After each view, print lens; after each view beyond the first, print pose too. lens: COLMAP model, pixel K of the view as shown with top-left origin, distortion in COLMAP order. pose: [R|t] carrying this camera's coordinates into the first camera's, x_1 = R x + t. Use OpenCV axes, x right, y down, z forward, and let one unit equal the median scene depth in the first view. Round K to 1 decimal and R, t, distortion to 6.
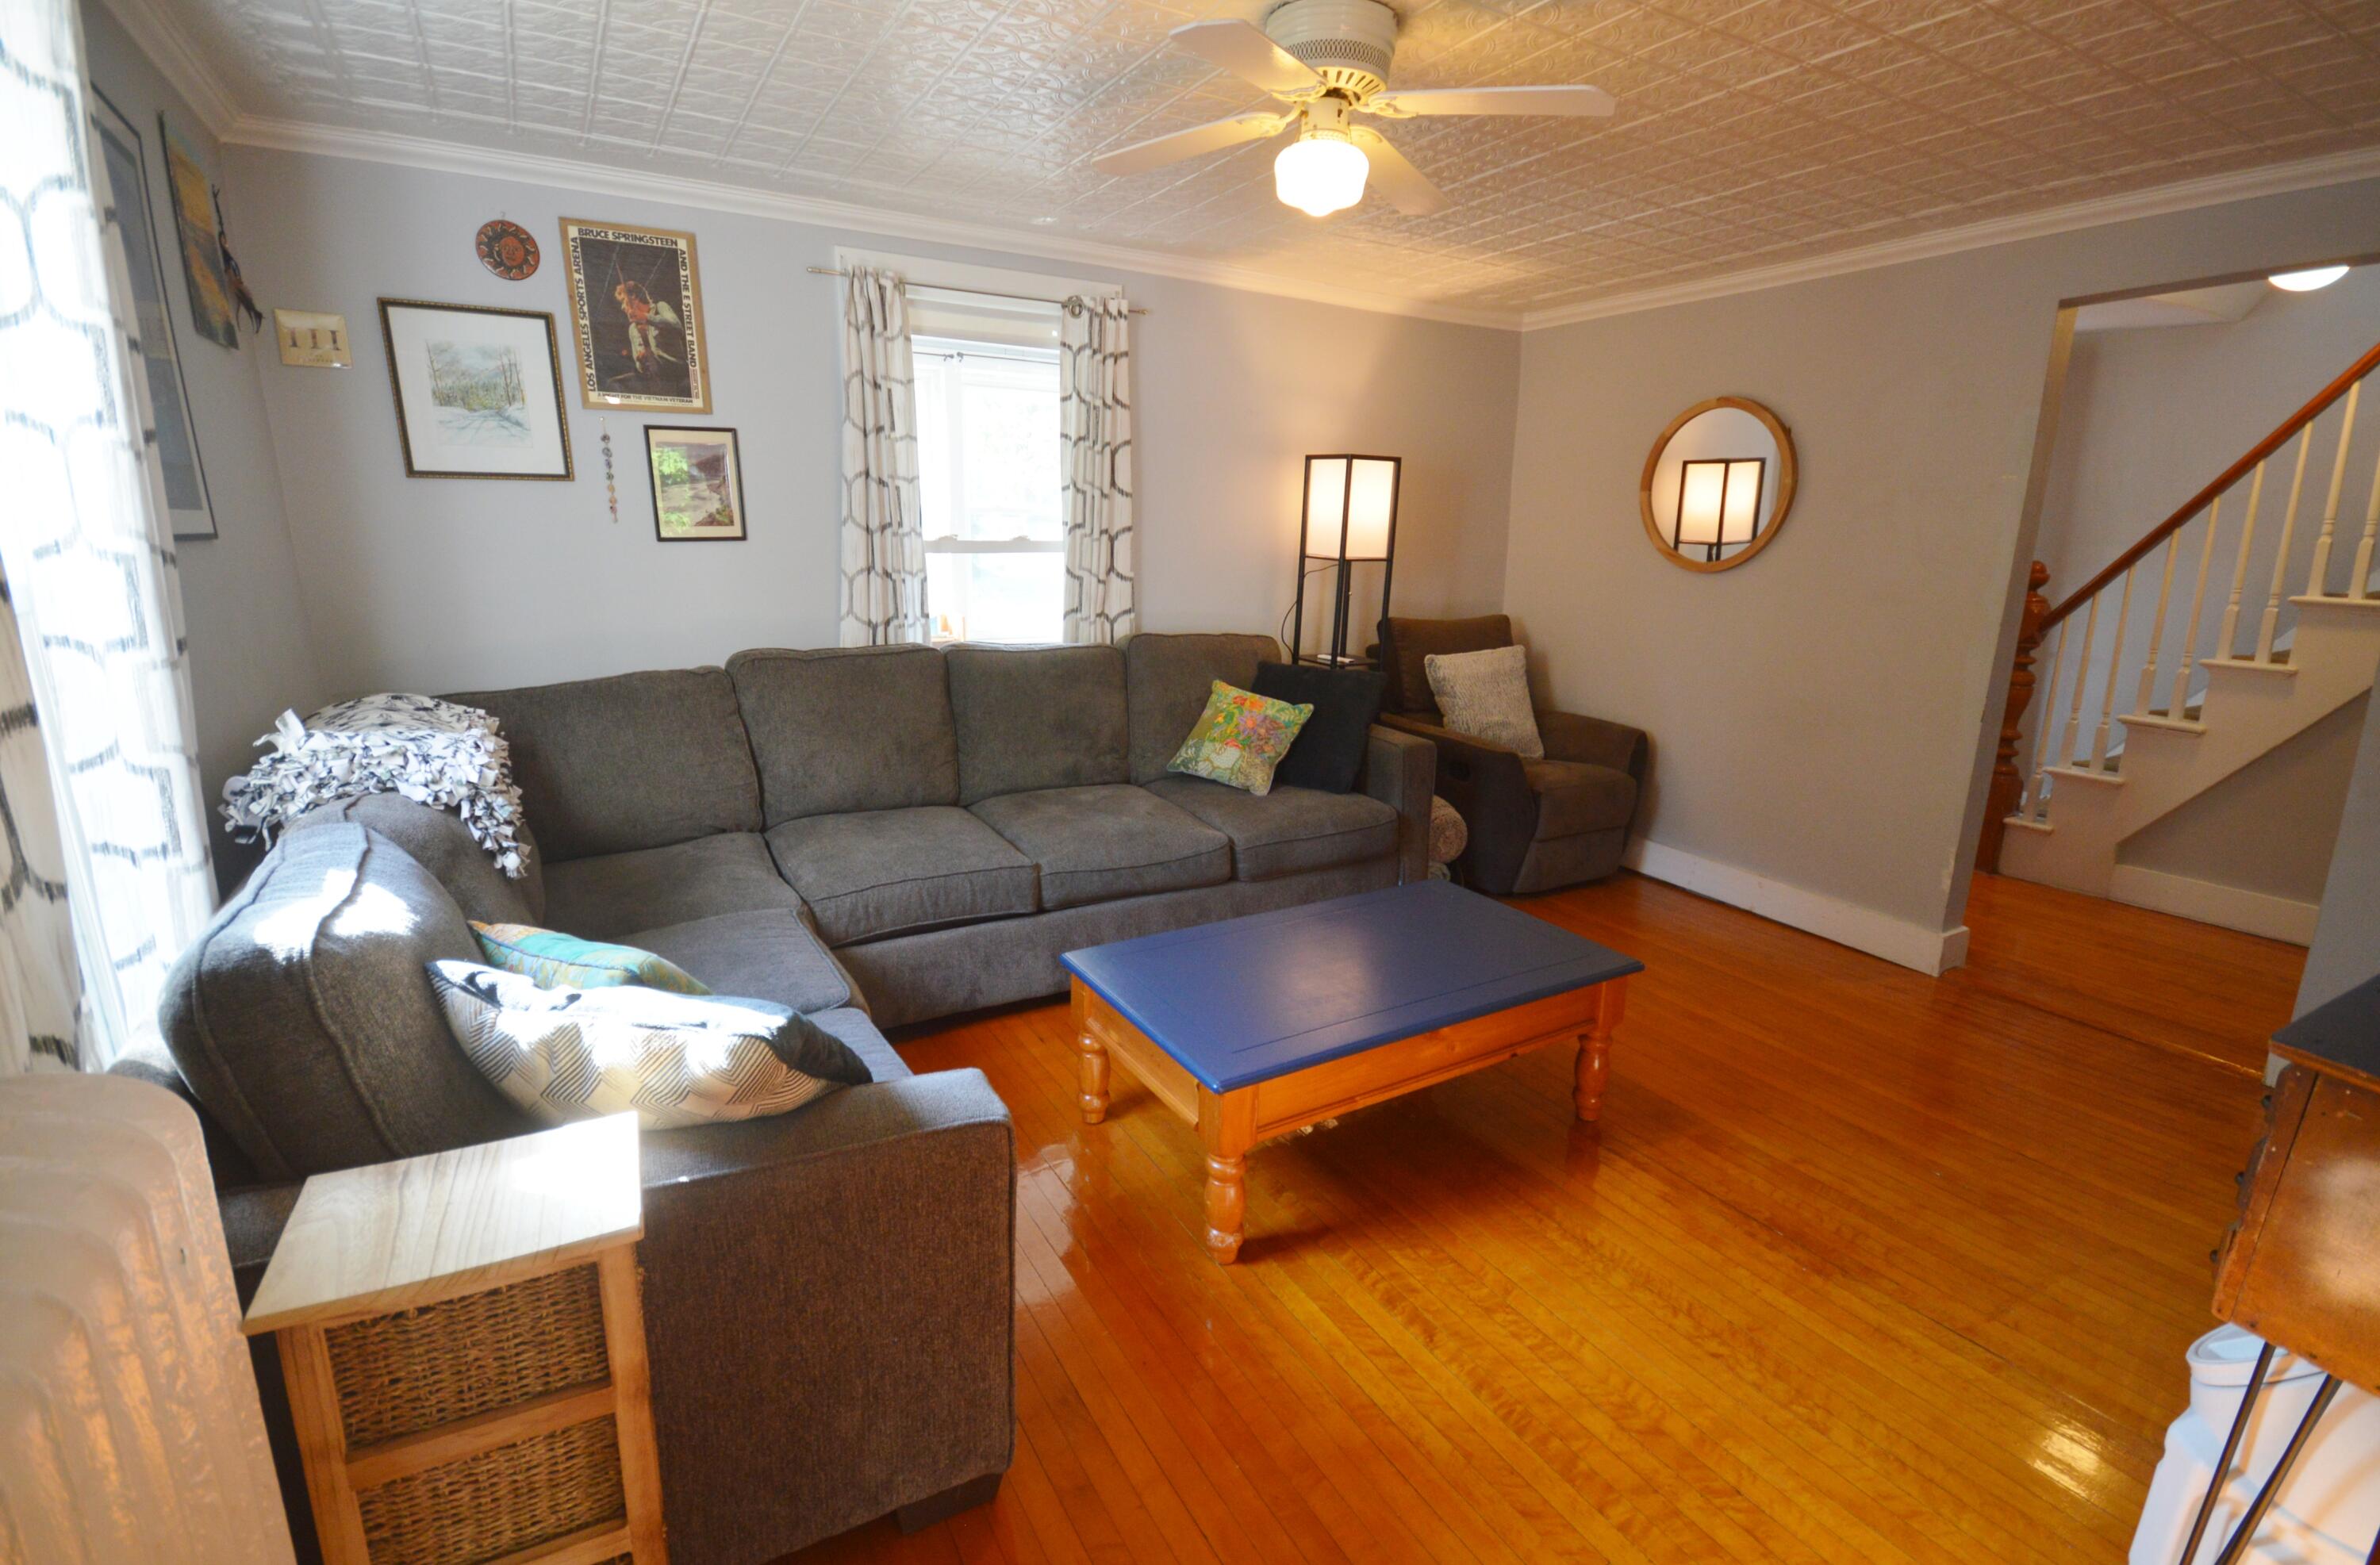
lens RADIAL K [[1093.8, 0, 1194.9], [0, 1093.8, 792.4], [0, 0, 1]] dist [0.001075, -0.000845]
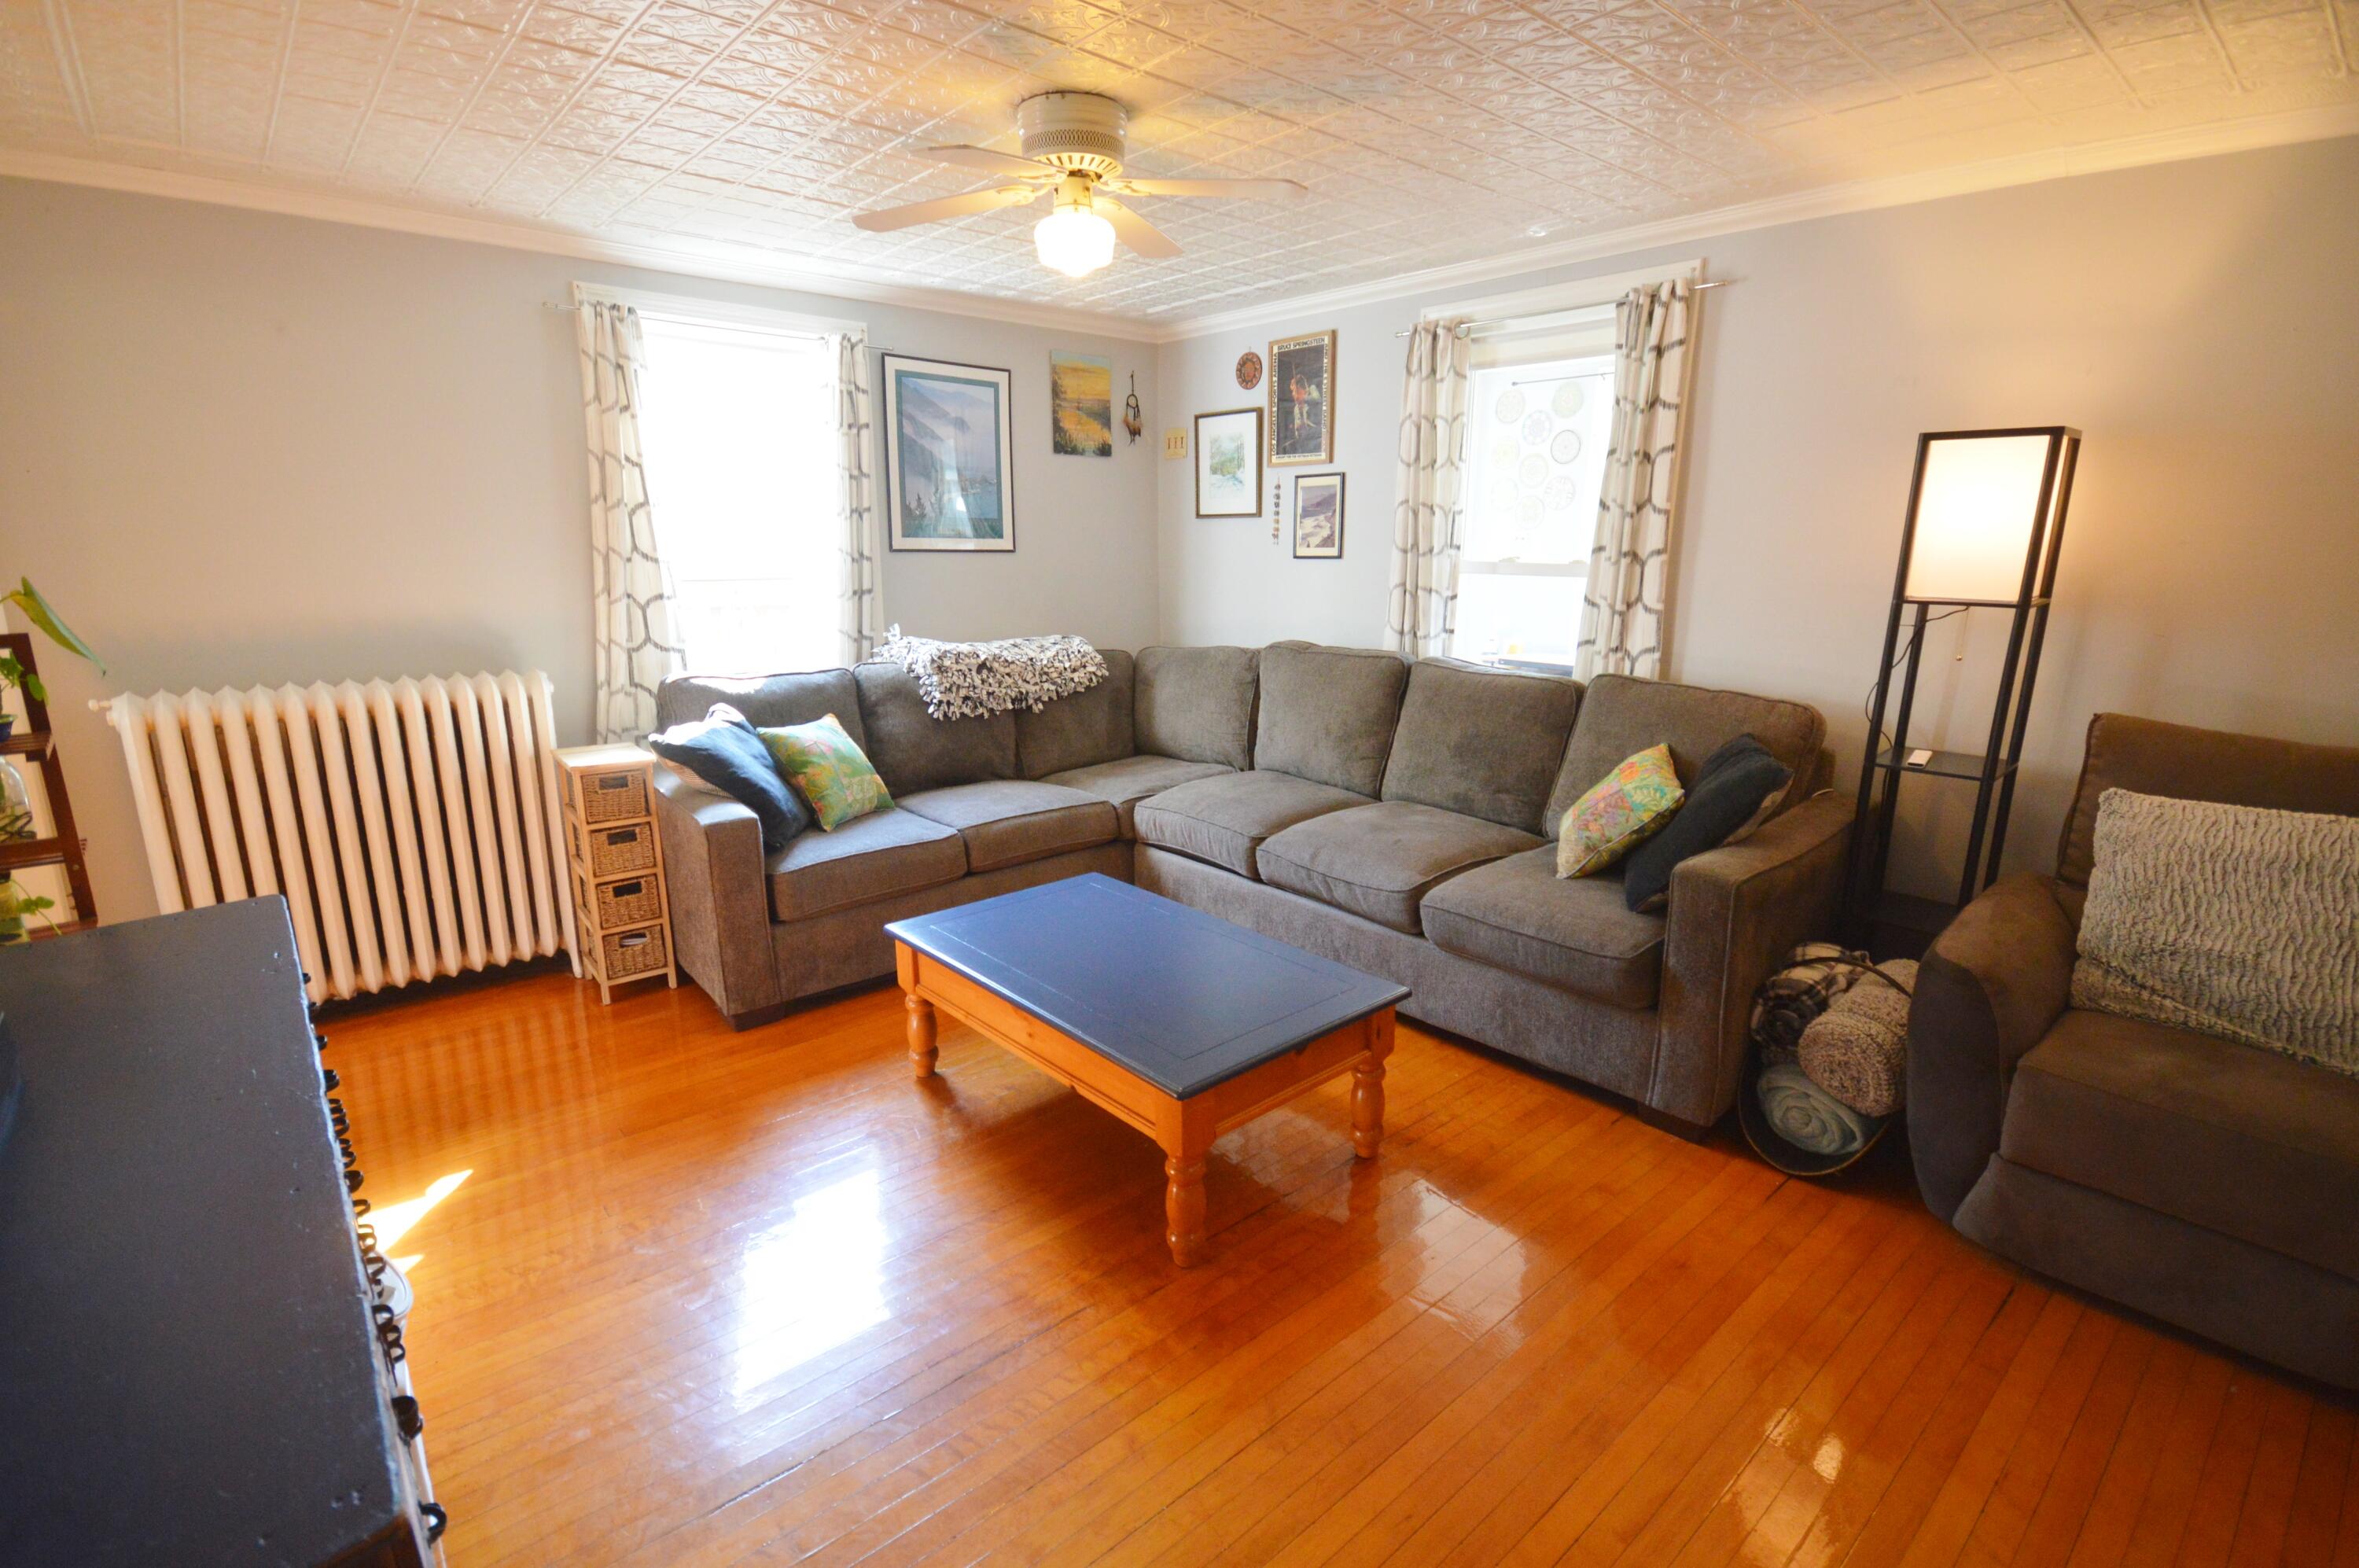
lens RADIAL K [[1077.1, 0, 1172.6], [0, 1077.1, 790.6], [0, 0, 1]] dist [-0.004777, -0.000086]
pose [[0.187804, 0.210821, -0.959314, 0.825867], [-0.242748, 0.956357, 0.162648, -0.129578], [0.951737, 0.202326, 0.230785, 0.582173]]
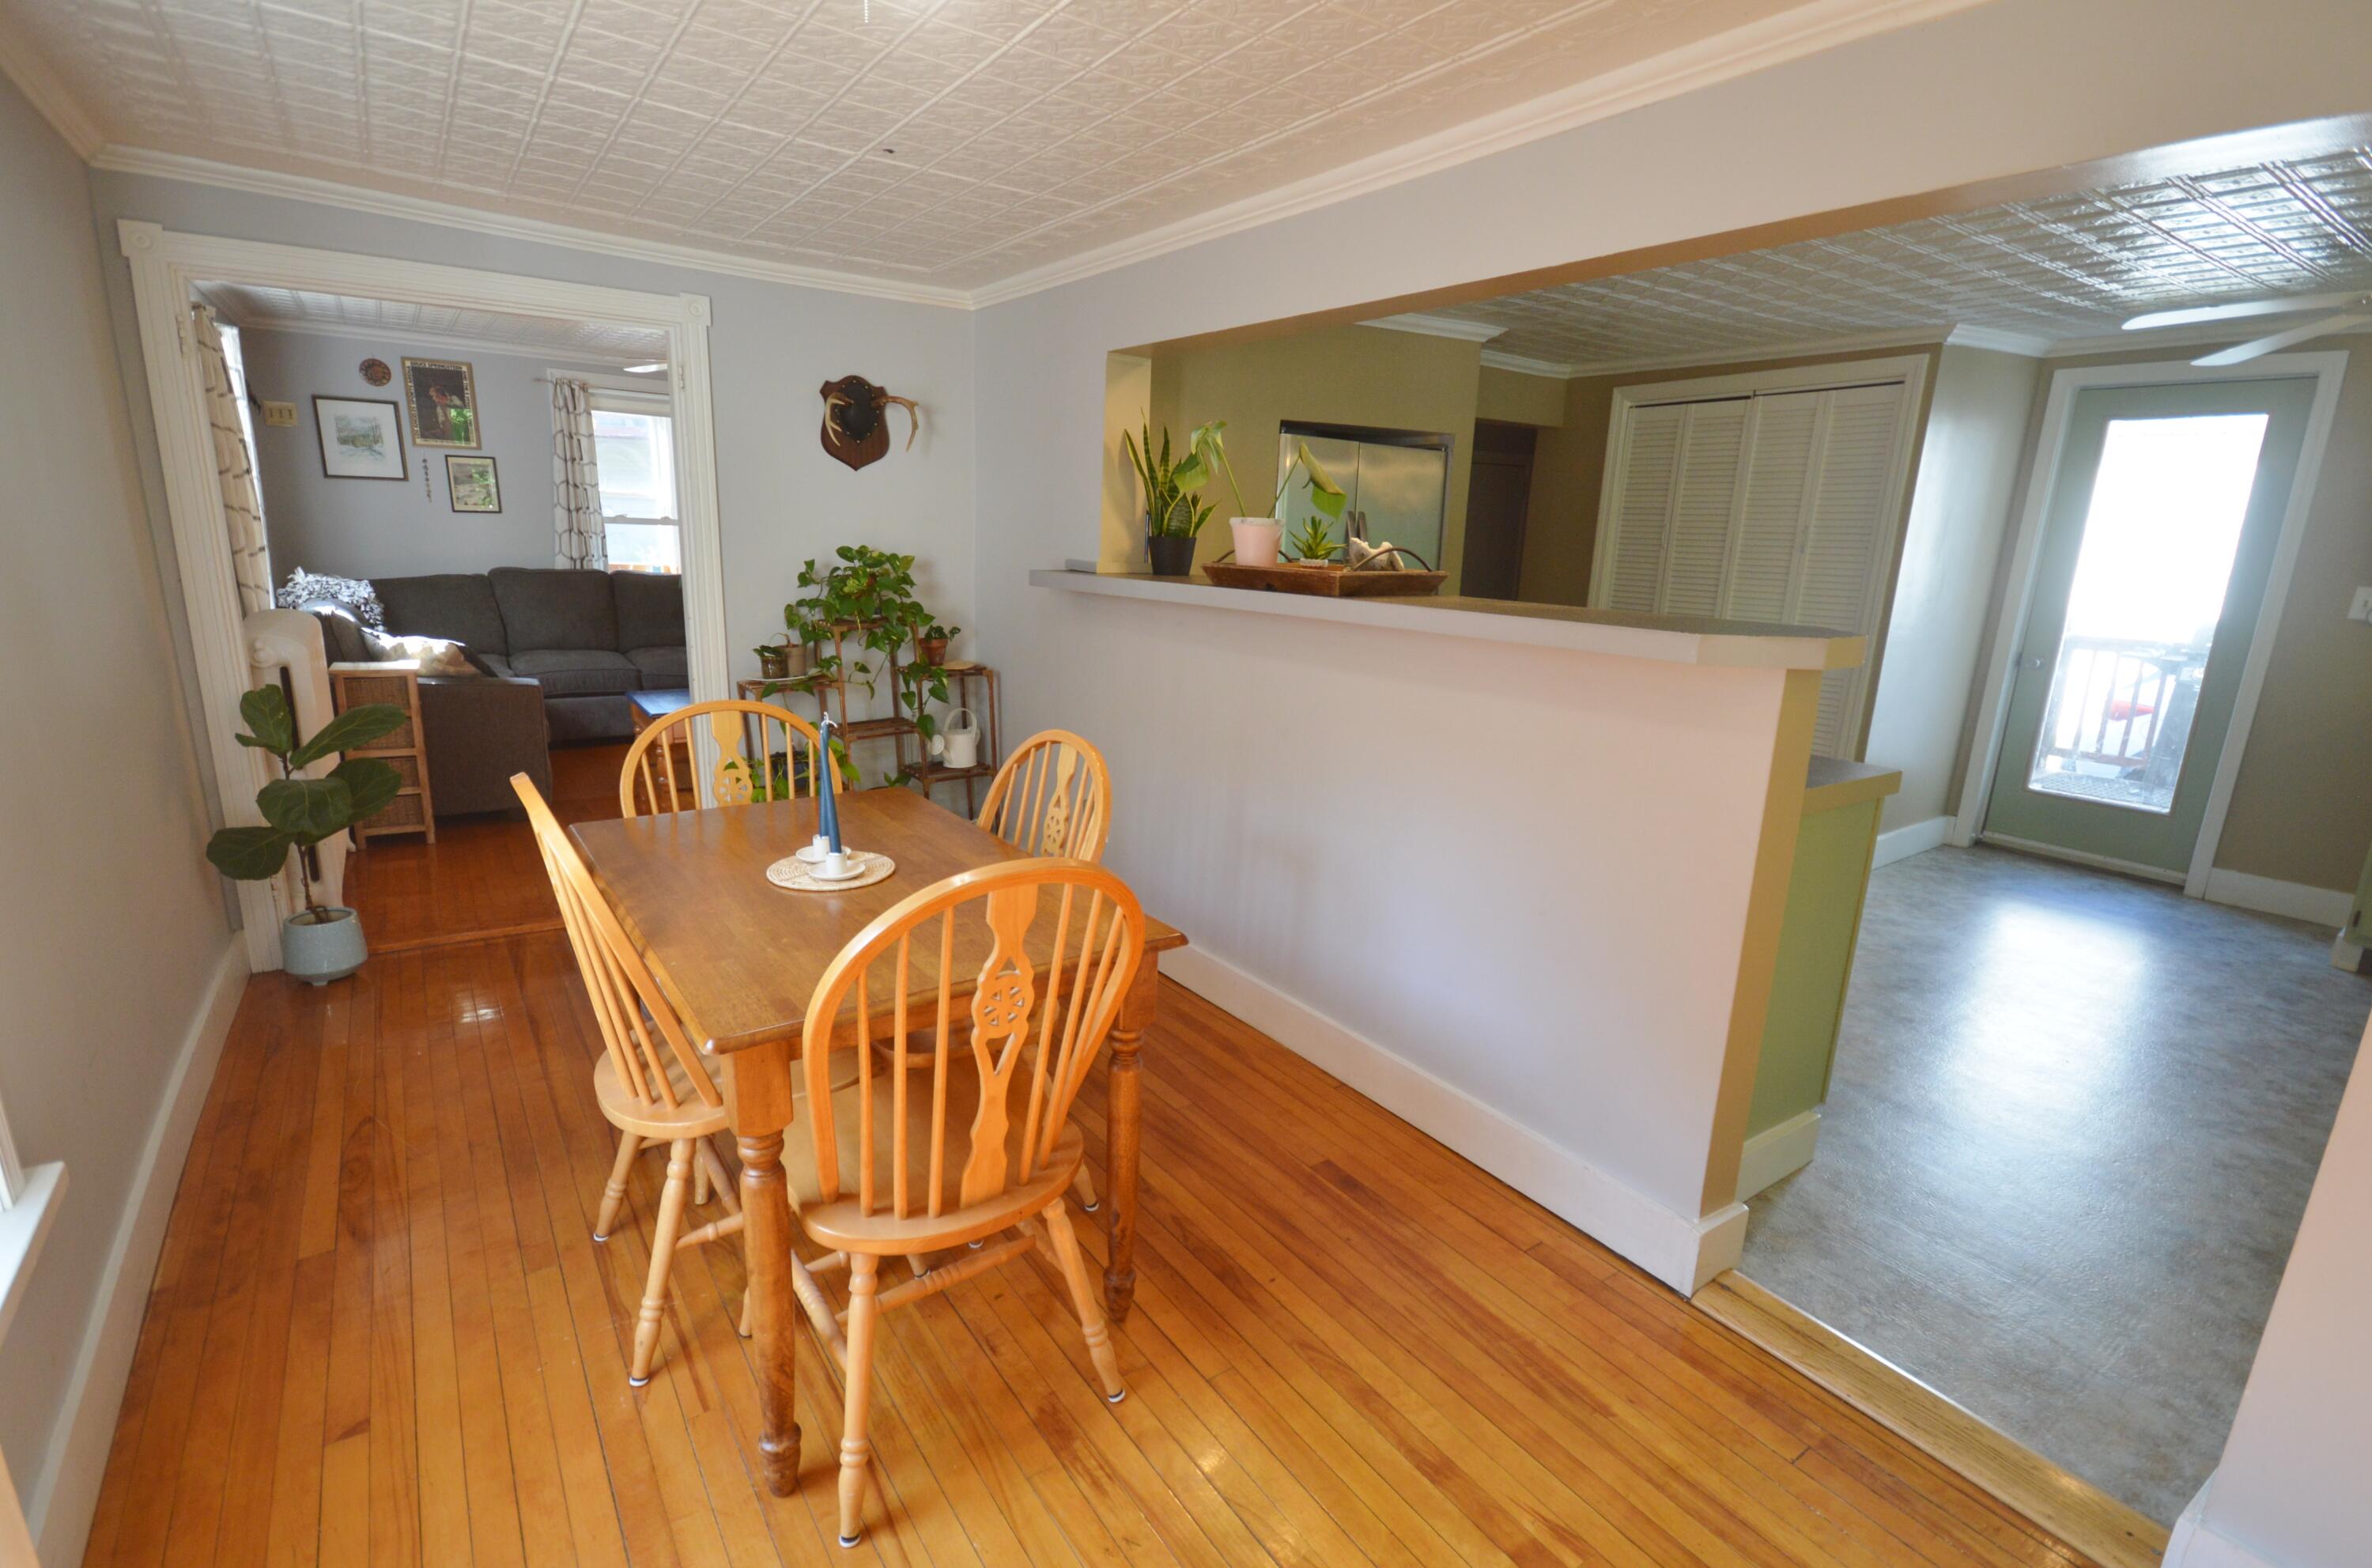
lens RADIAL K [[1083.1, 0, 1196.3], [0, 1083.1, 796.5], [0, 0, 1]] dist [-0.004777, -0.000086]
pose [[0.994700, -0.004397, 0.102729, 0.643451], [0.005569, 0.999923, -0.011121, 0.313192], [-0.102672, 0.011635, 0.994647, -1.077962]]
